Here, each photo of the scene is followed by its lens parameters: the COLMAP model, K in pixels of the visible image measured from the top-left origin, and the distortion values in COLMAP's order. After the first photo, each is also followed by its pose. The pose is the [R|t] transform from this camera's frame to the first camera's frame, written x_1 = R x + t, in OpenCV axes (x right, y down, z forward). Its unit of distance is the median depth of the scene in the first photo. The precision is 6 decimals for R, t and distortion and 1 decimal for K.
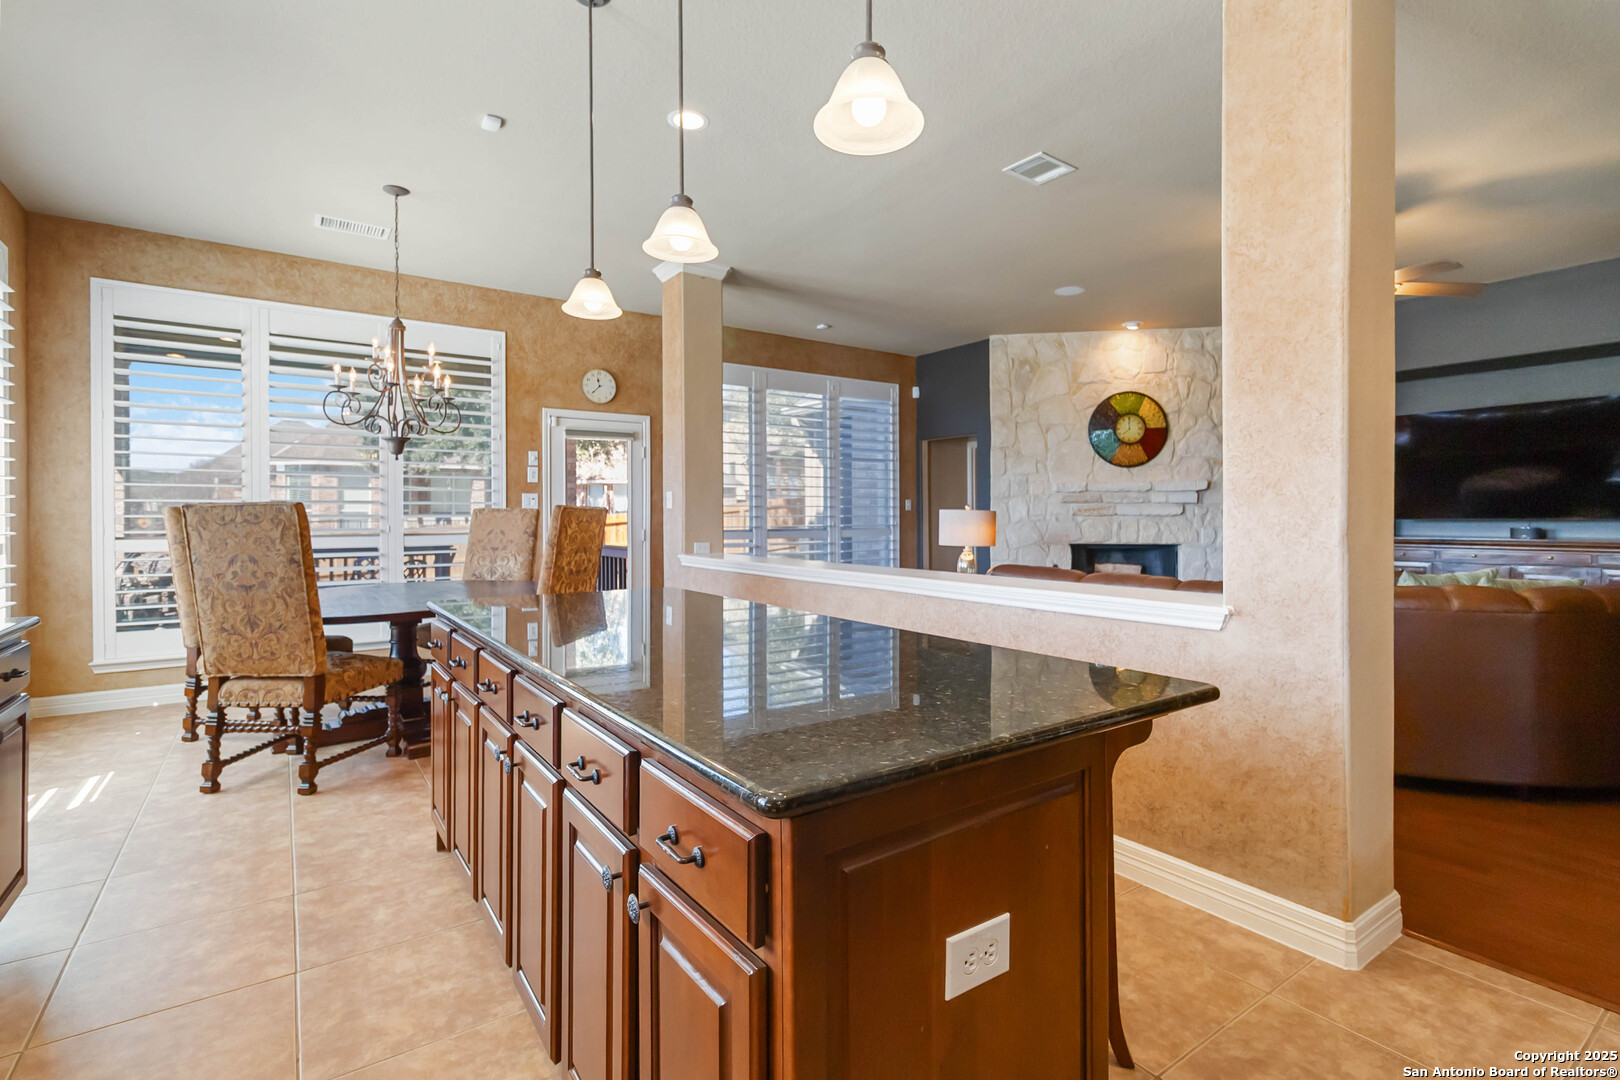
lens RADIAL K [[759.2, 0, 816.7], [0, 759.2, 517.4], [0, 0, 1]] dist [0.000522, 0.002010]
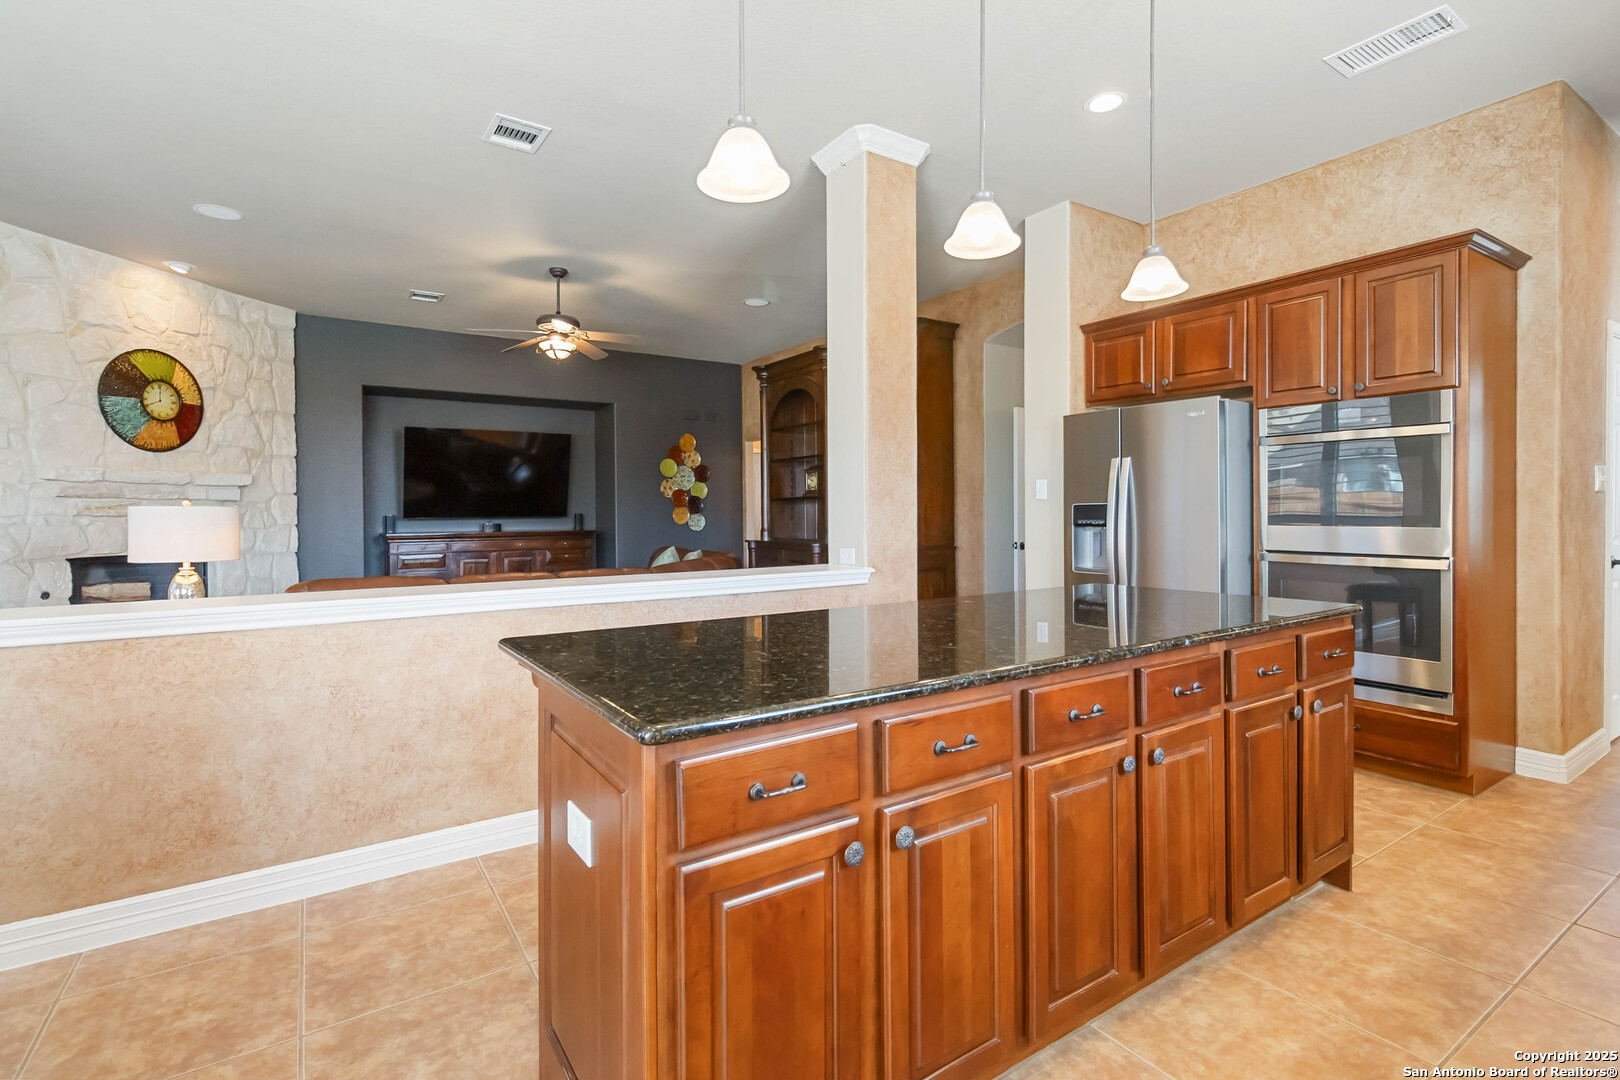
lens RADIAL K [[759.2, 0, 816.7], [0, 759.2, 517.4], [0, 0, 1]] dist [0.000522, 0.002010]
pose [[0.018601, -0.005438, 0.999812, -0.442506], [0.008849, 0.999947, 0.005274, 0.000834], [-0.999788, 0.008750, 0.018649, 0.451196]]
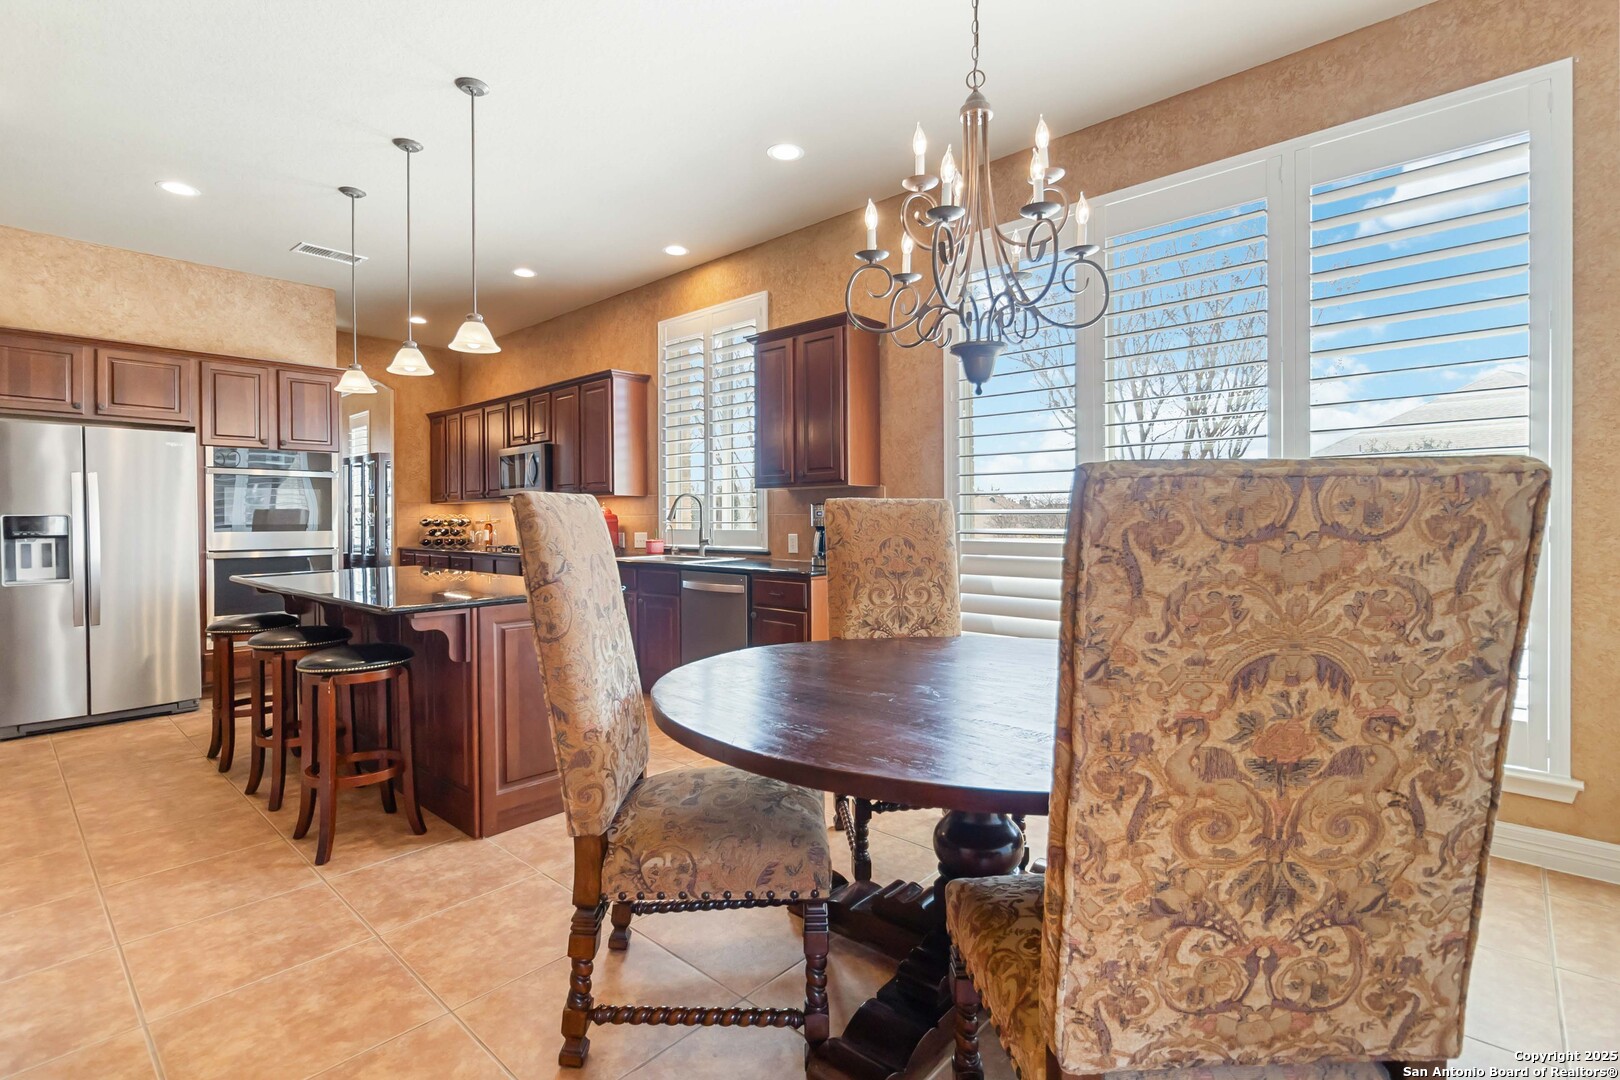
lens RADIAL K [[762.2, 0, 813.8], [0, 762.2, 508.1], [0, 0, 1]] dist [0.003523, 0.001472]
pose [[-0.975773, 0.005573, -0.218714, -0.267994], [0.007684, 0.999932, -0.008801, -0.000726], [0.218650, -0.010269, -0.975749, 1.107693]]
